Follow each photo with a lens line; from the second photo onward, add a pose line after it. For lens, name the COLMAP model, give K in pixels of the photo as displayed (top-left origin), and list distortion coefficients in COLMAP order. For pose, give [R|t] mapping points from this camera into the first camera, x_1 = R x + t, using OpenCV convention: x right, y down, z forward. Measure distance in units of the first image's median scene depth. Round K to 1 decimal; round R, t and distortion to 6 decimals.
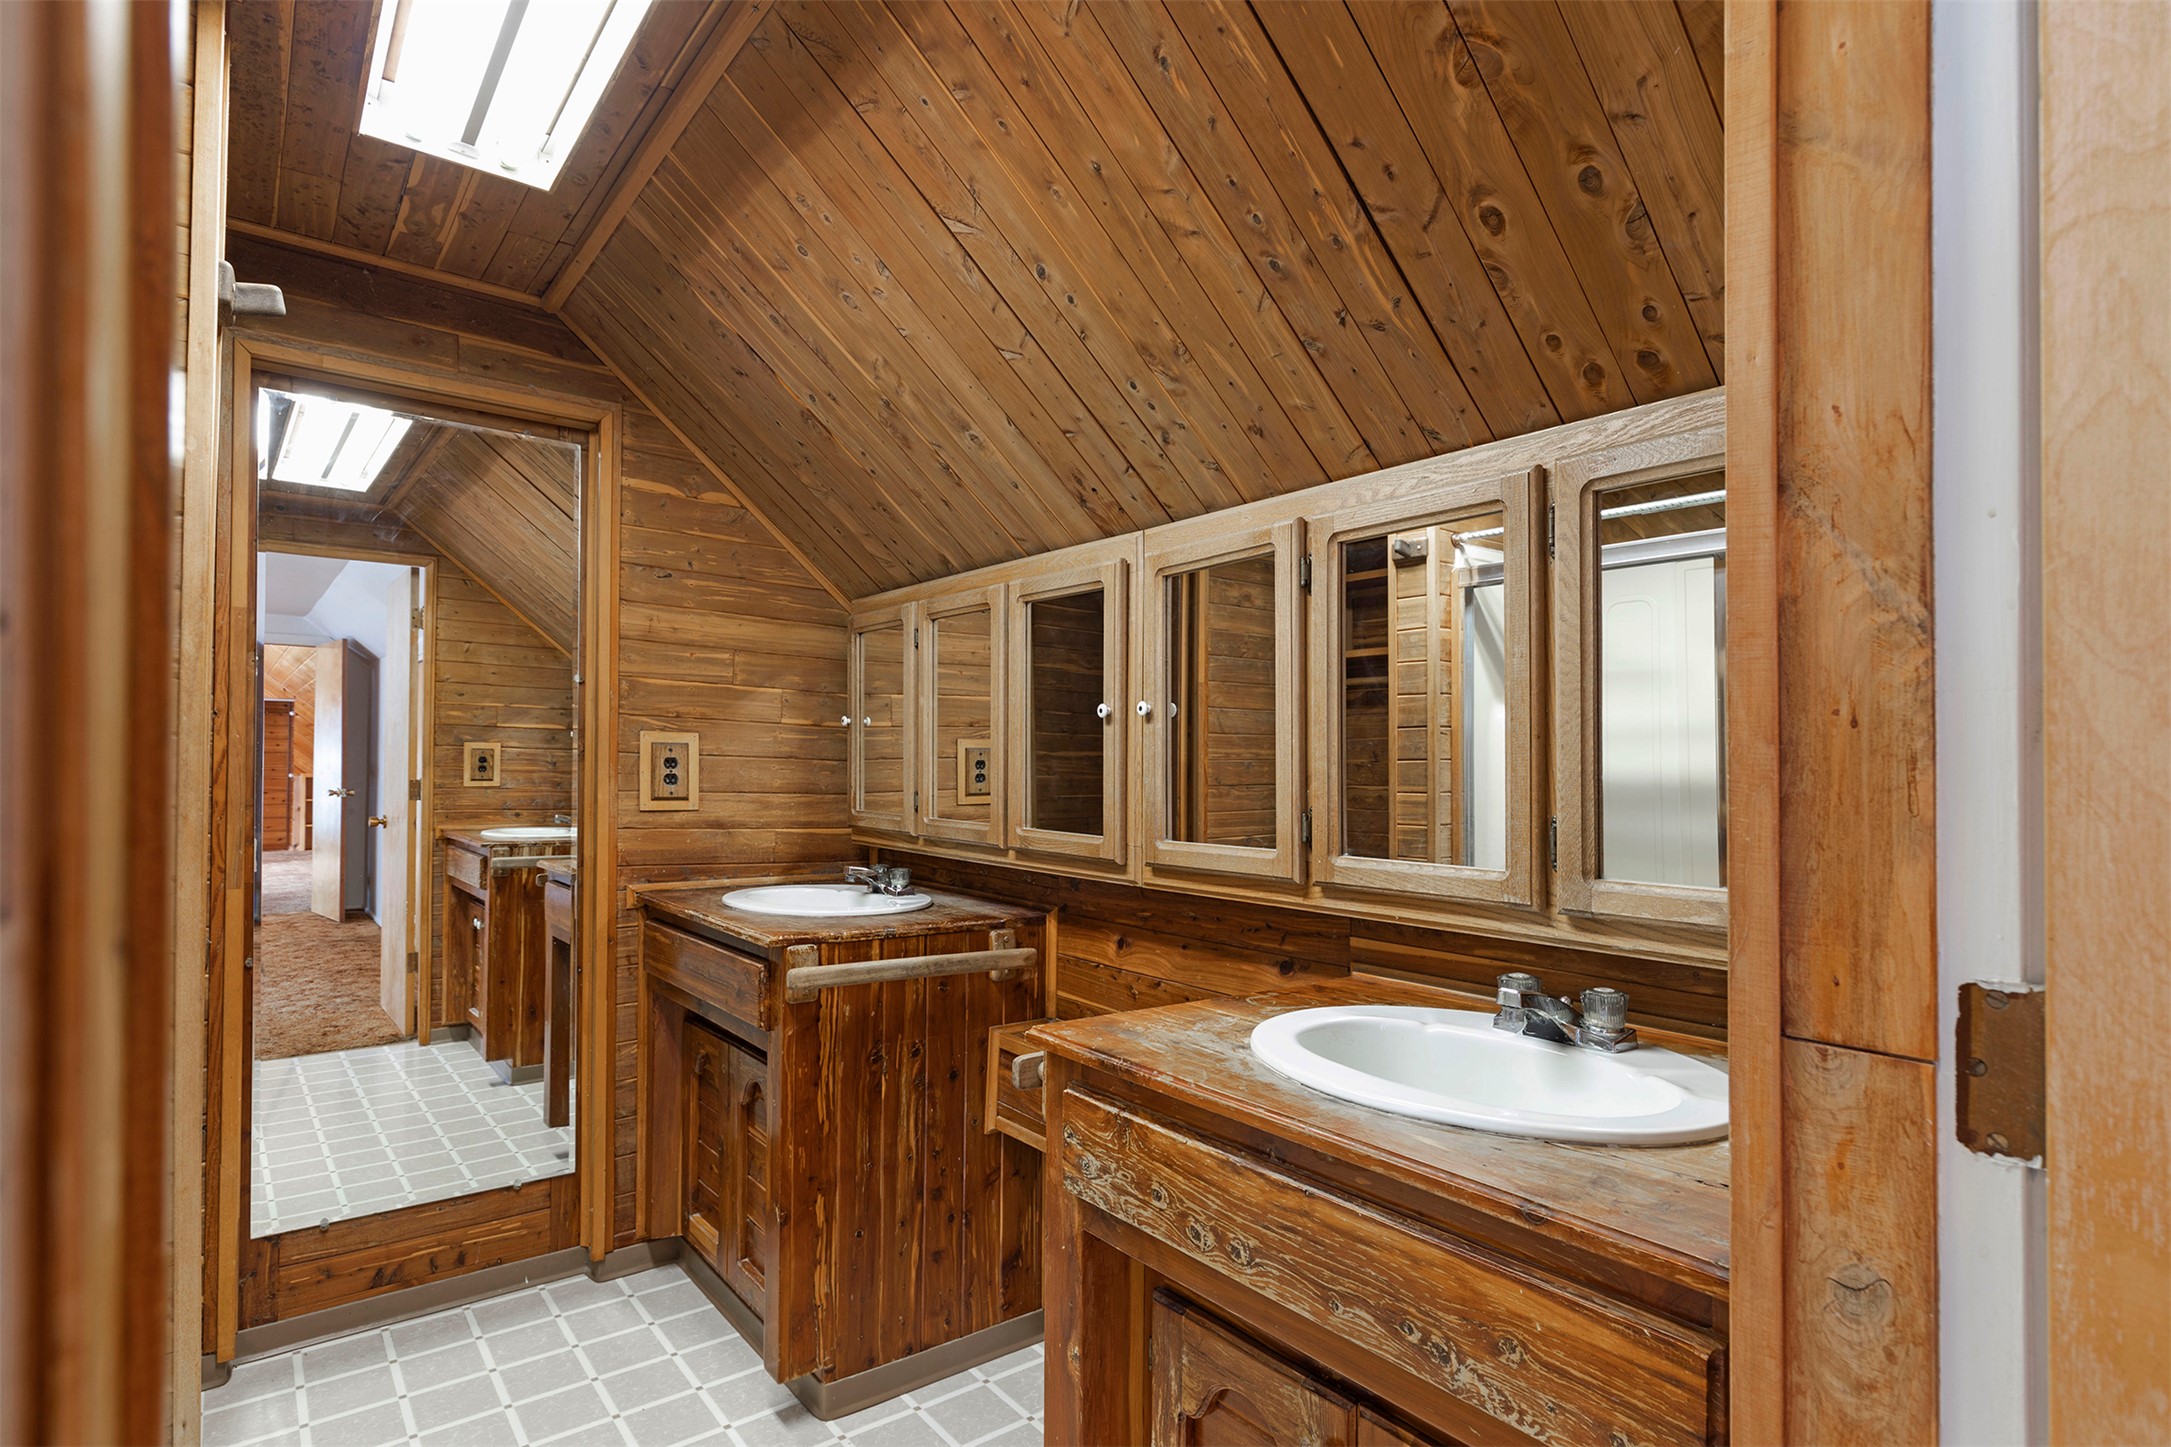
lens RADIAL K [[1090.3, 0, 1099.4], [0, 1090.3, 742.4], [0, 0, 1]] dist [0.001248, 0.000474]
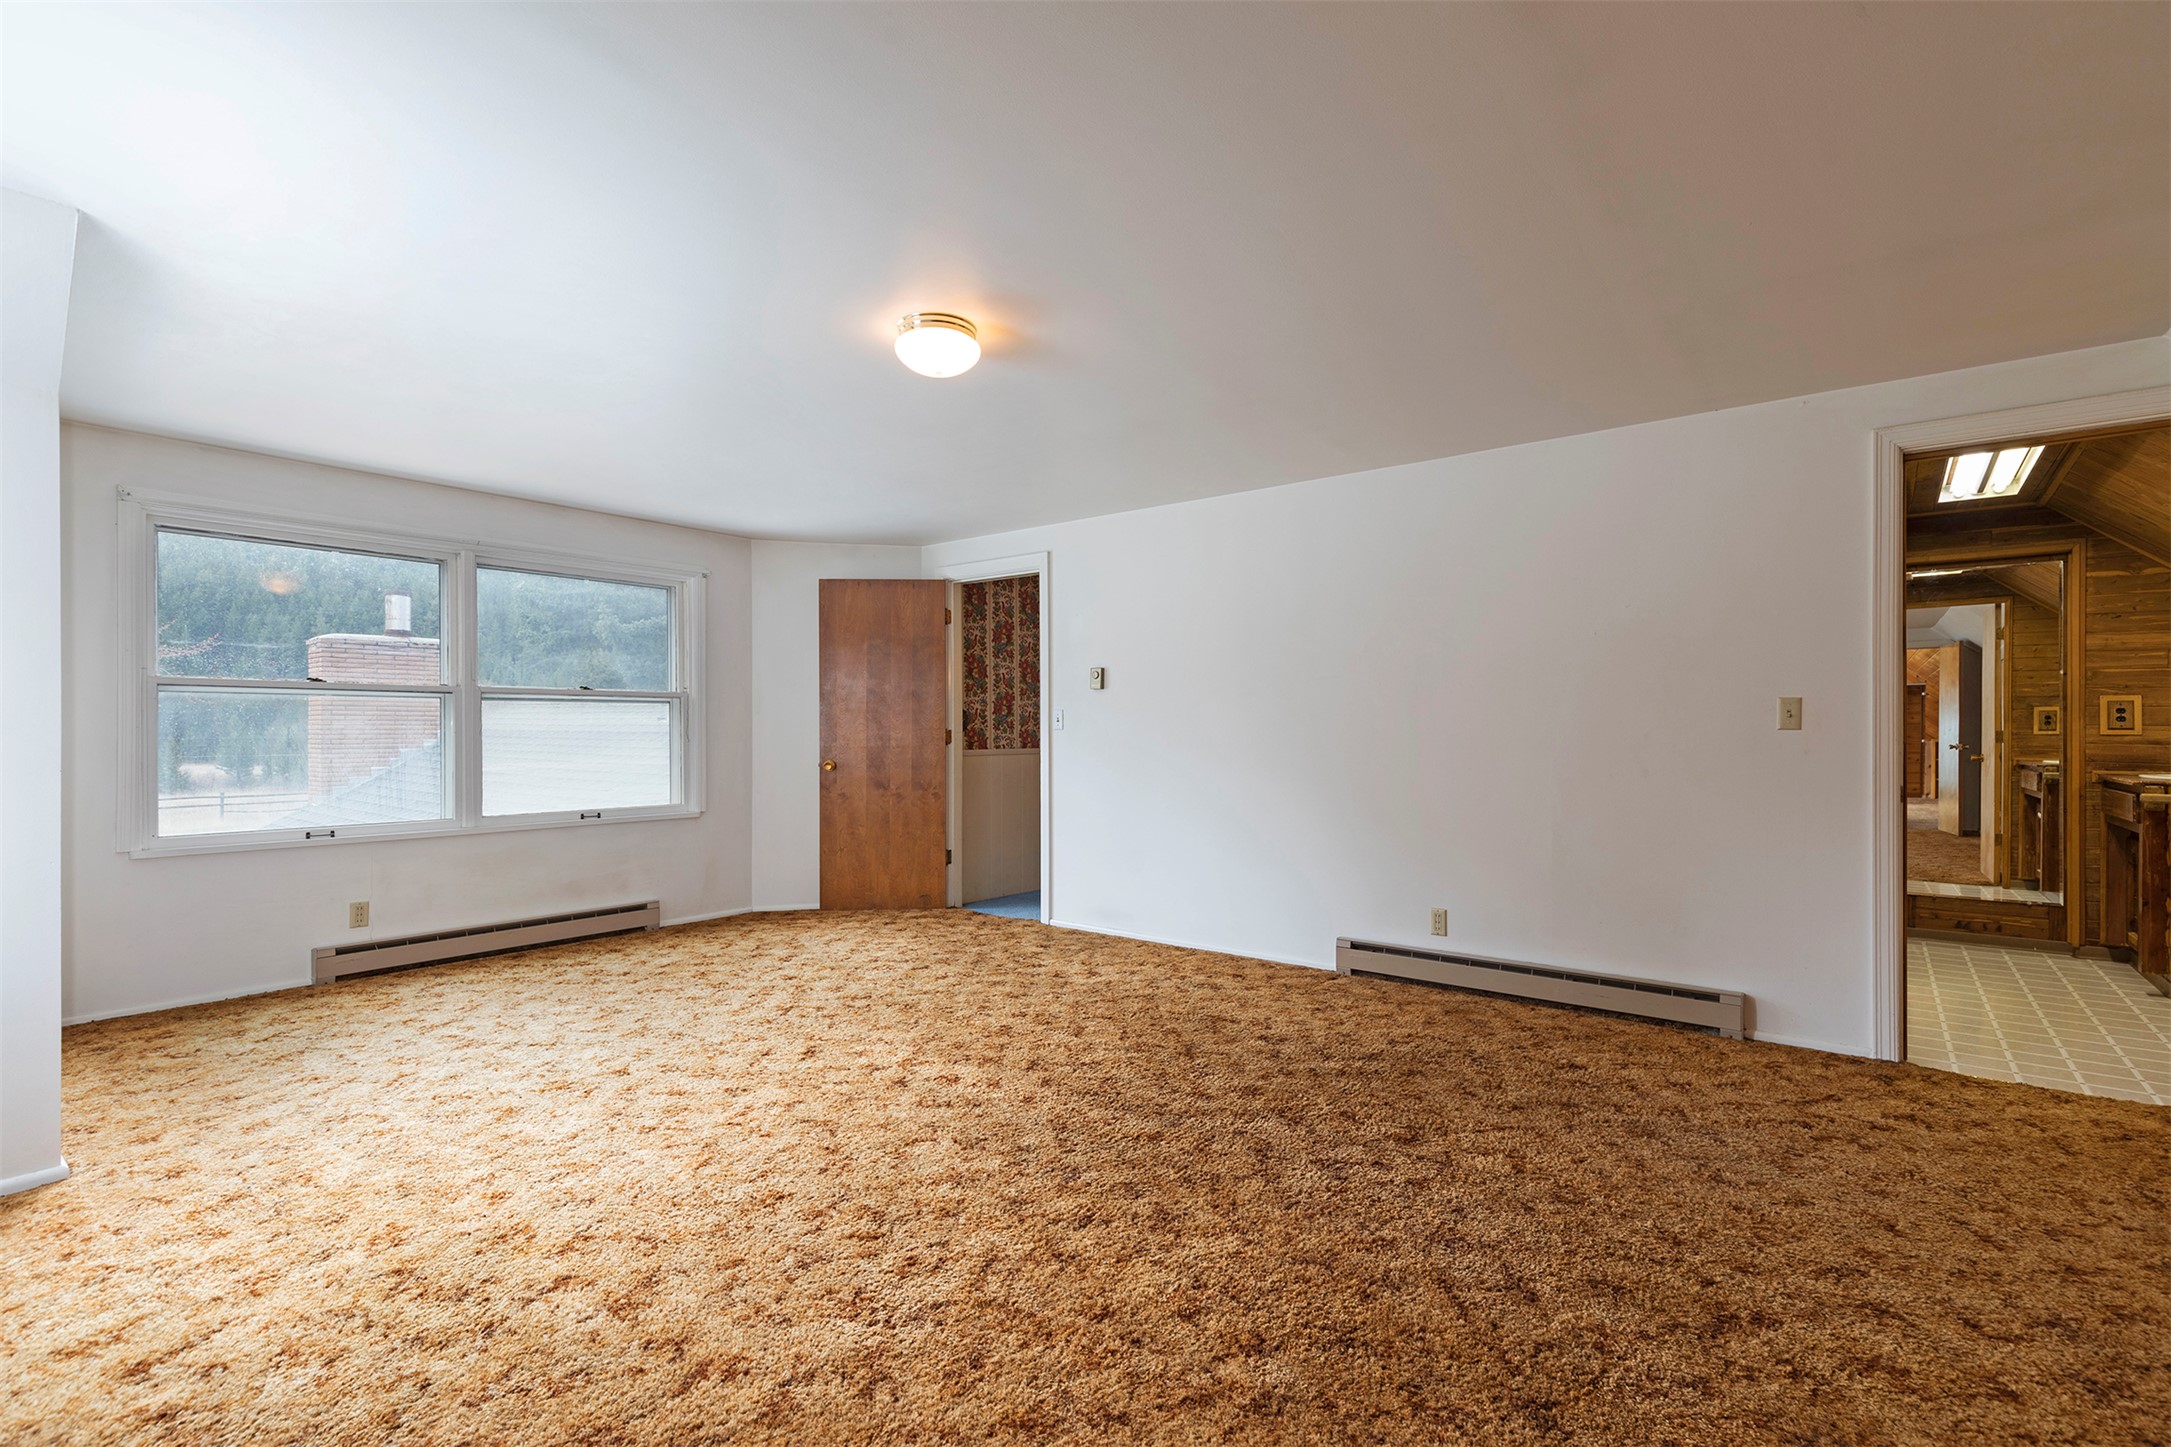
lens RADIAL K [[990.5, 0, 1101.0], [0, 990.5, 745.3], [0, 0, 1]] dist [0.020714, -0.000242]
pose [[0.242825, 0.003499, -0.970064, 0.591268], [0.019488, 0.999774, 0.008484, 0.018768], [0.969874, -0.020965, 0.242702, -0.783702]]
